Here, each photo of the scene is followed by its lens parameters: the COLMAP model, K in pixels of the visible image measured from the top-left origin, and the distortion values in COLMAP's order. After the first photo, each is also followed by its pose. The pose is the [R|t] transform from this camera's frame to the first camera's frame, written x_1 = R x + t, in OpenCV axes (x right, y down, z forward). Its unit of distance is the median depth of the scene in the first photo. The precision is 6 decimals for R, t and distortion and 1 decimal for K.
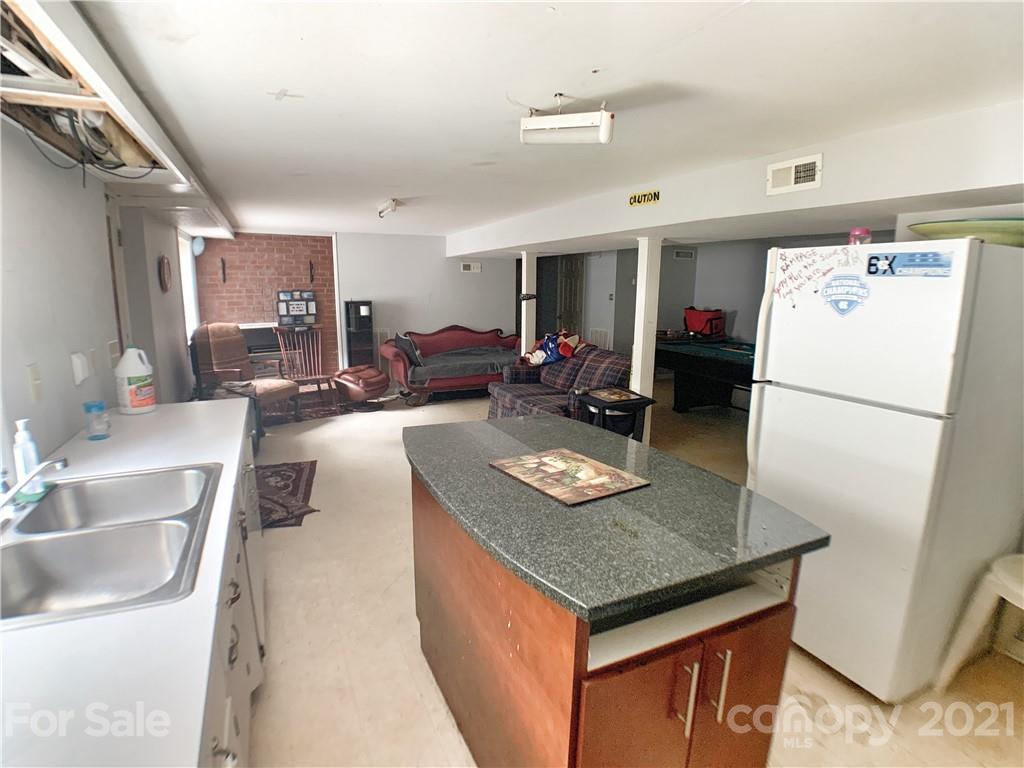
lens RADIAL K [[536.2, 0, 512.0], [0, 536.2, 396.7], [0, 0, 1]] dist [-0.087283, 0.011752]
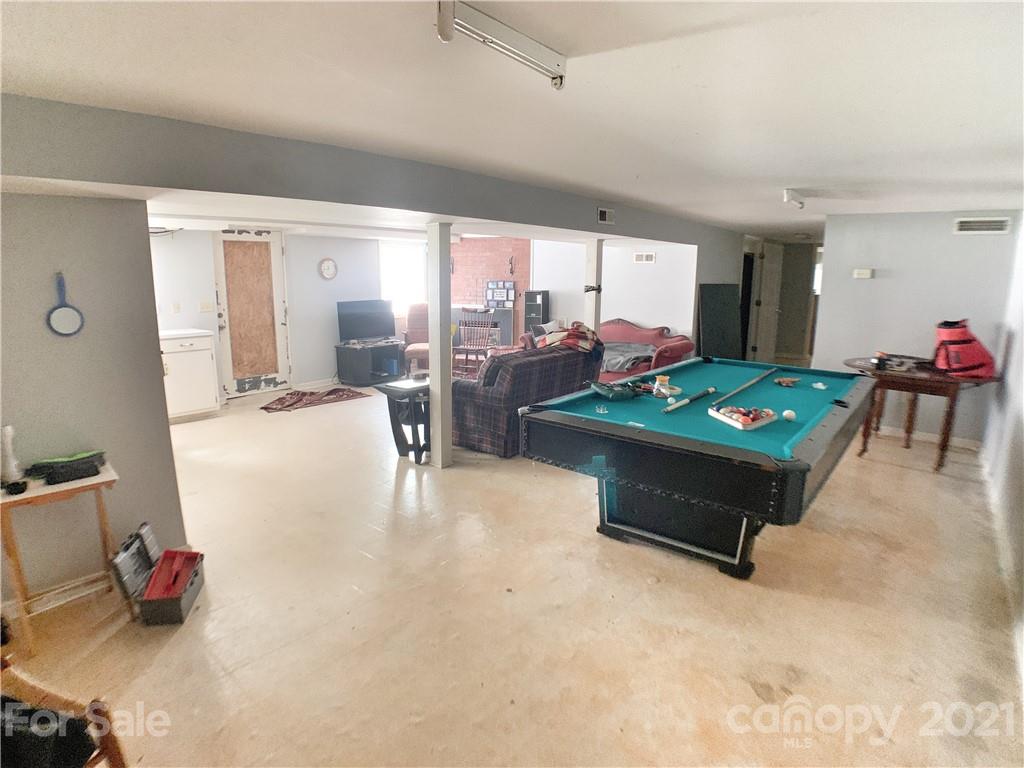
lens RADIAL K [[536.2, 0, 512.0], [0, 536.2, 396.7], [0, 0, 1]] dist [-0.087283, 0.011752]
pose [[0.448408, 0.193868, -0.872551, 0.758770], [-0.170818, 0.976789, 0.129244, -0.098415], [0.877355, 0.091093, 0.471116, 0.437050]]
